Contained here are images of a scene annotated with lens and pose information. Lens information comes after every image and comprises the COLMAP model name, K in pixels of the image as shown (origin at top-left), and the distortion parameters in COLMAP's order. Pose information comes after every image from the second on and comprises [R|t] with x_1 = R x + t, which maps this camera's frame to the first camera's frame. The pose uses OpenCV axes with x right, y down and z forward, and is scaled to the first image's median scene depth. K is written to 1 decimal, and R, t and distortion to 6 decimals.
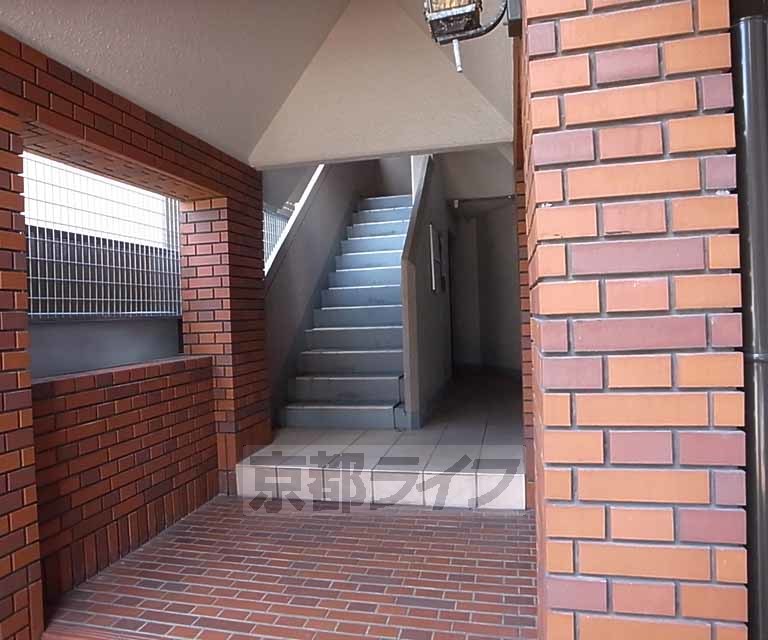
lens RADIAL K [[547.0, 0, 384.0], [0, 547.0, 320.0], [0, 0, 1]] dist [-0.078215, 0.048308]
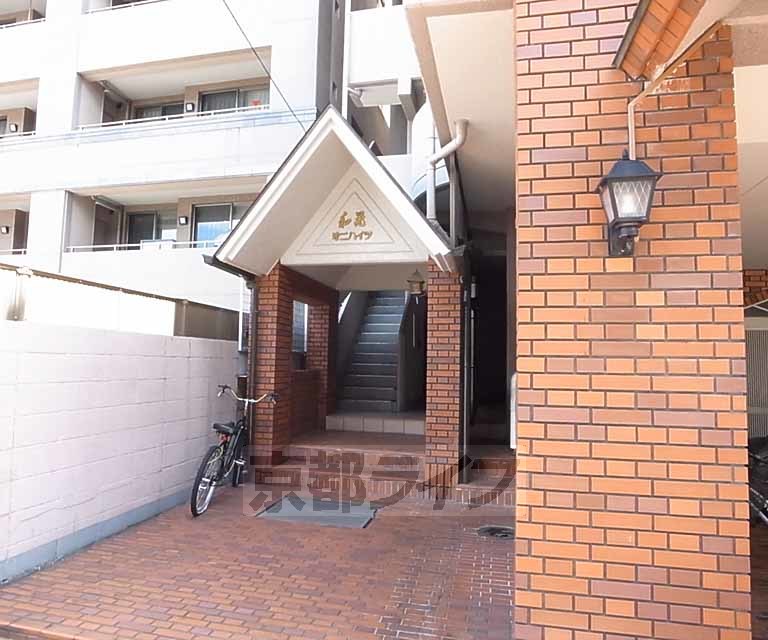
lens RADIAL K [[551.5, 0, 362.6], [0, 551.5, 321.1], [0, 0, 1]] dist [-0.084087, 0.050771]
pose [[0.998233, 0.056872, -0.017191, -0.093763], [-0.058151, 0.994561, -0.086416, 0.048145], [0.012183, 0.087263, 0.996111, -1.441495]]
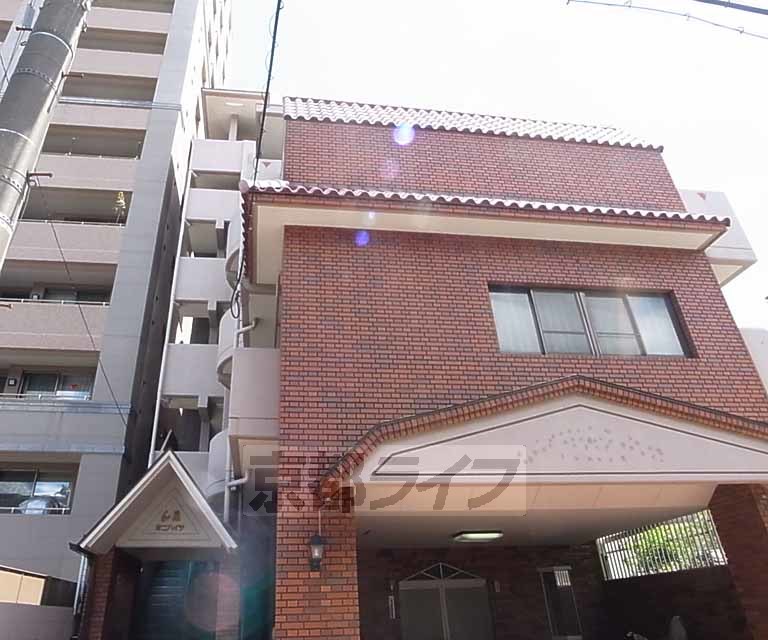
lens RADIAL K [[547.2, 0, 331.9], [0, 547.2, 320.9], [0, 0, 1]] dist [-0.072416, 0.038372]
pose [[0.938546, 0.179790, 0.294629, -0.414785], [-0.005748, 0.861642, -0.507484, 0.080764], [-0.345105, 0.474603, 0.809725, -2.648959]]
